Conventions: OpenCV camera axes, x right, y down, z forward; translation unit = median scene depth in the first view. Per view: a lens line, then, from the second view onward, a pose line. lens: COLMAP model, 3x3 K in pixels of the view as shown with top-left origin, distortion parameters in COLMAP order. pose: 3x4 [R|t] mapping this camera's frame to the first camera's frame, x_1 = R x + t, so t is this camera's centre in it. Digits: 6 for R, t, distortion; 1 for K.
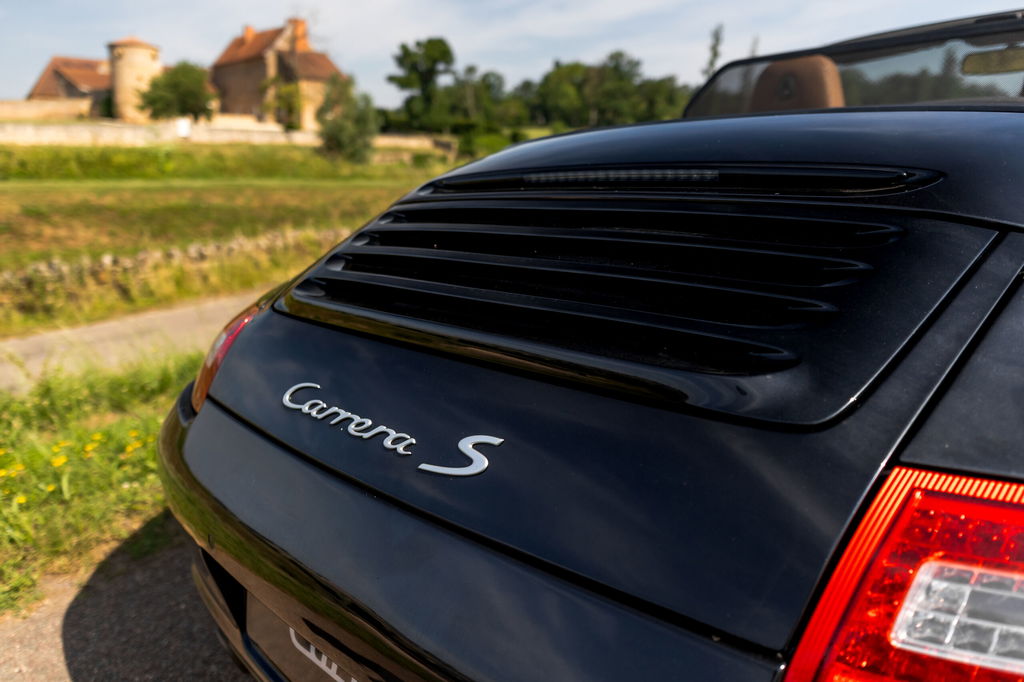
lens RADIAL K [[731.2, 0, 529.1], [0, 731.2, 345.5], [0, 0, 1]] dist [0.010235, -0.003379]
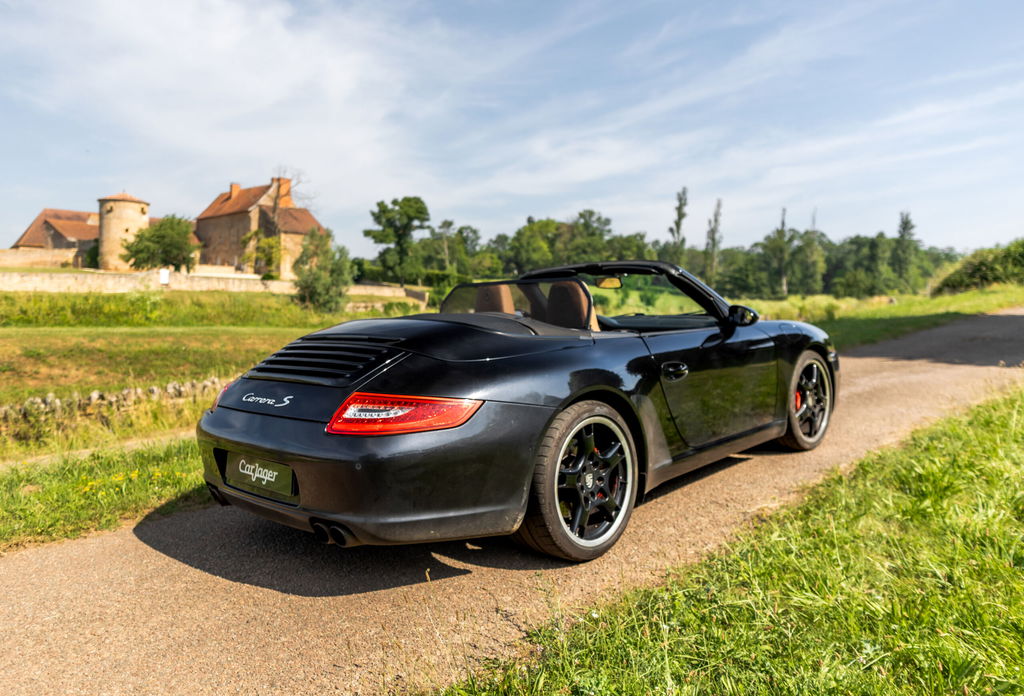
lens RADIAL K [[740.3, 0, 512.0], [0, 740.3, 348.0], [0, 0, 1]] dist [0.001746, 0.005808]
pose [[0.999835, 0.010296, 0.014954, 0.048099], [-0.007179, 0.980733, -0.195222, 0.027893], [-0.016676, 0.195082, 0.980645, -0.136357]]
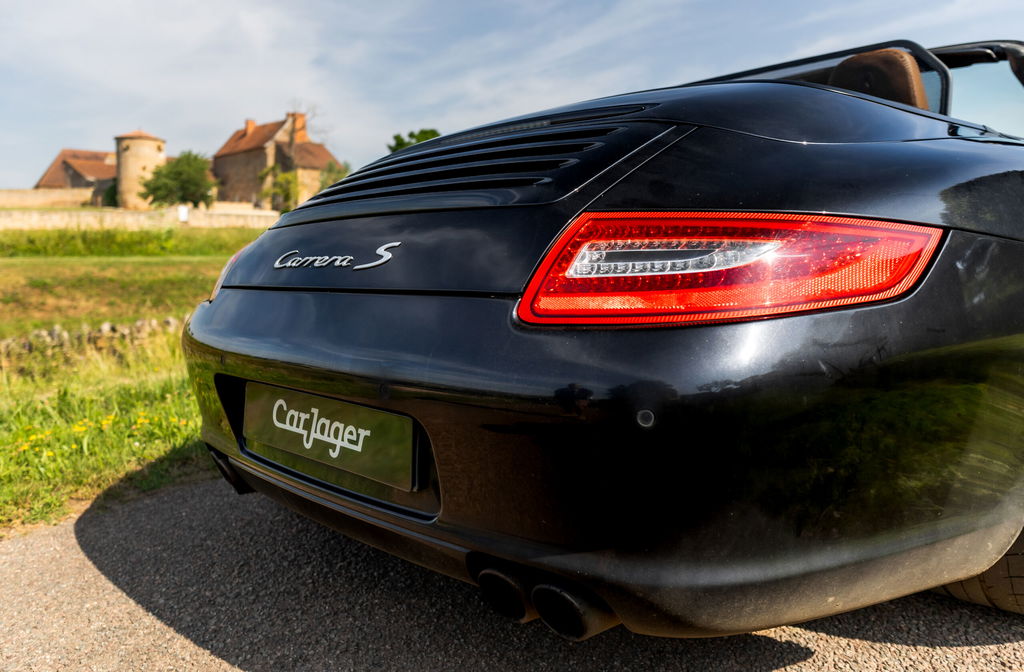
lens RADIAL K [[735.0, 0, 512.8], [0, 735.0, 323.9], [0, 0, 1]] dist [0.005649, 0.002712]
pose [[0.999961, -0.004434, -0.007644, 0.009855], [0.003333, 0.990357, -0.138499, 0.022707], [0.008184, 0.138468, 0.990333, -0.028520]]
